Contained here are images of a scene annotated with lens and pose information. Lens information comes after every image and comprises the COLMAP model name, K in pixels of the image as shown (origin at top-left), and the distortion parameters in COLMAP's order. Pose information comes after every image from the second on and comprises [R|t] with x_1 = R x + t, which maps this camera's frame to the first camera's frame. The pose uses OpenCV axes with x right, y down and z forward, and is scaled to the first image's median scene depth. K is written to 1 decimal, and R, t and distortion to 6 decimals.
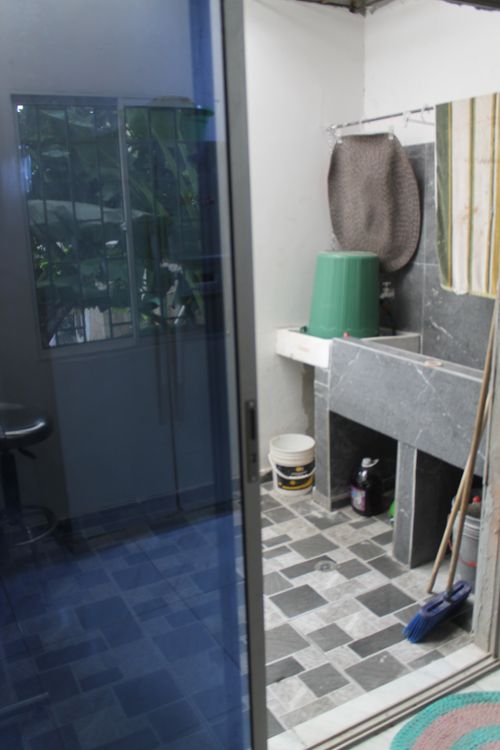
lens RADIAL K [[635.5, 0, 239.5], [0, 635.5, 376.6], [0, 0, 1]] dist [-0.162366, 0.147250]
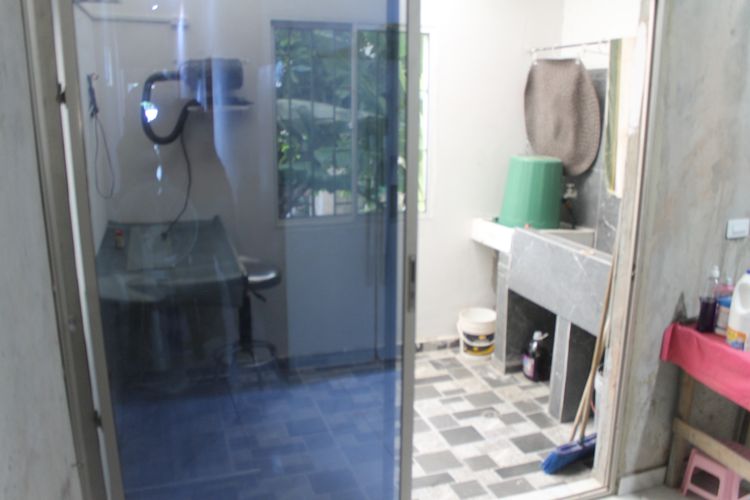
lens RADIAL K [[635.5, 0, 375.0], [0, 635.5, 250.0], [0, 0, 1]] dist [-0.162366, 0.147250]
pose [[0.985639, 0.078379, -0.149574, 0.067759], [-0.082457, 0.996368, -0.021252, 0.028425], [0.147365, 0.033281, 0.988522, -0.215560]]
